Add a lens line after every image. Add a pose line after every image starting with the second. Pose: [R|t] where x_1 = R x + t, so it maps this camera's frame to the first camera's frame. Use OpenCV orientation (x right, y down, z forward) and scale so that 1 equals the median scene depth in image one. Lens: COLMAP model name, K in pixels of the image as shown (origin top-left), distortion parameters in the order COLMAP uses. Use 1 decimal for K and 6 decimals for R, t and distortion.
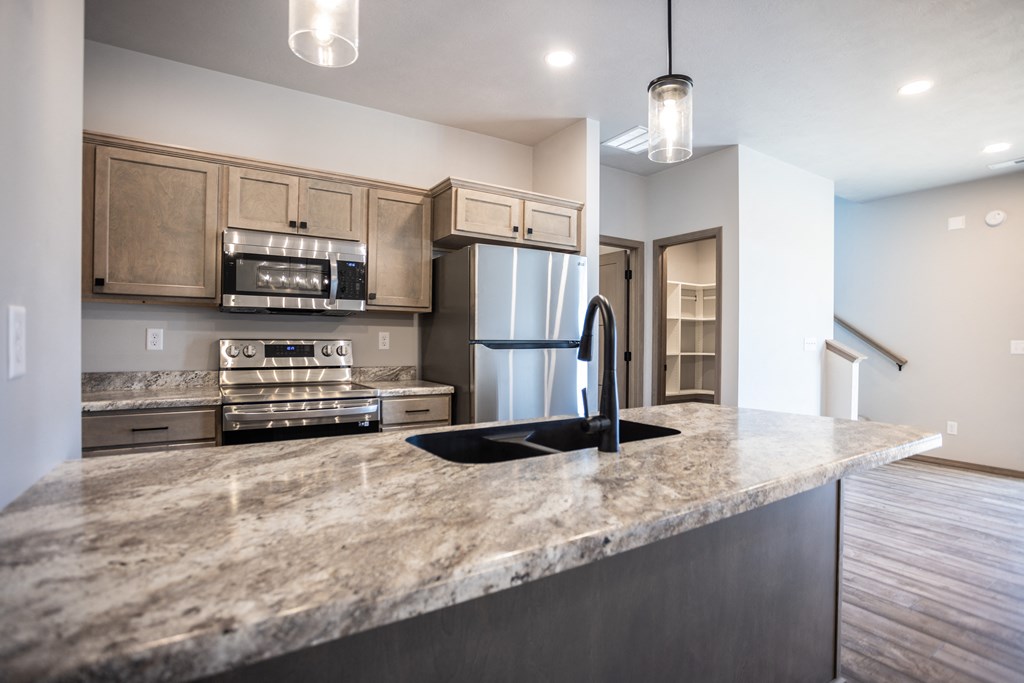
lens RADIAL K [[502.7, 0, 508.7], [0, 502.7, 343.4], [0, 0, 1]] dist [-0.082958, 0.036225]
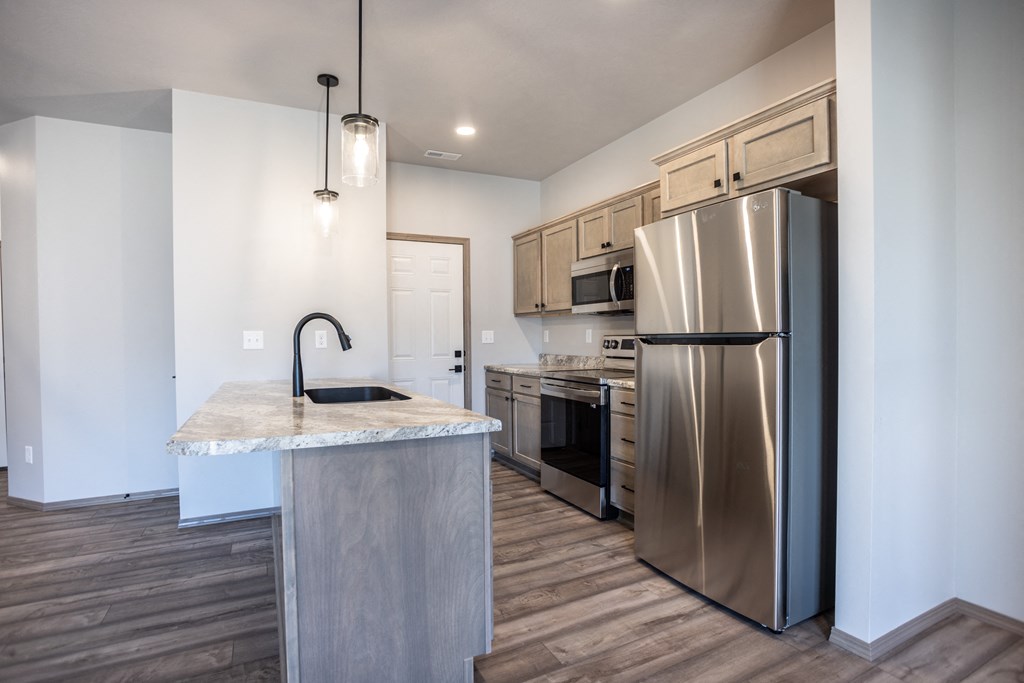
lens RADIAL K [[502.7, 0, 508.7], [0, 502.7, 343.4], [0, 0, 1]] dist [-0.082958, 0.036225]
pose [[-0.099366, 0.011422, -0.994985, 0.912865], [0.012812, 0.999866, 0.010199, -0.003881], [0.994969, -0.011734, -0.099499, 0.902936]]
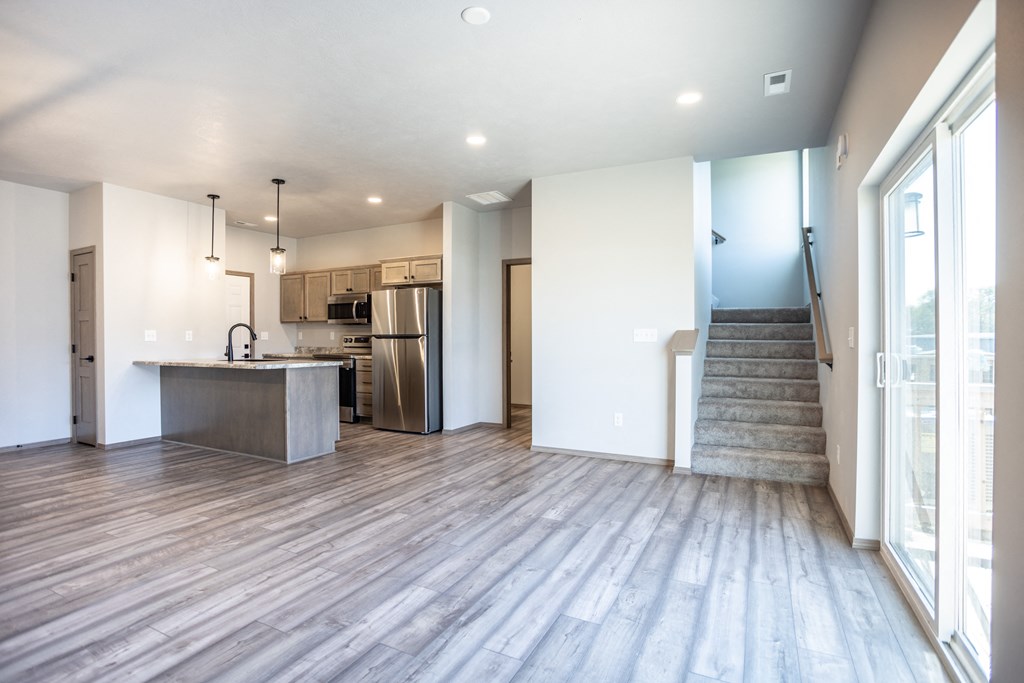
lens RADIAL K [[502.7, 0, 508.7], [0, 502.7, 343.4], [0, 0, 1]] dist [-0.082958, 0.036225]
pose [[0.512515, 0.007155, -0.858649, 2.244881], [0.006134, 0.999909, 0.011994, 0.008053], [0.858657, -0.011414, 0.512424, 0.405011]]
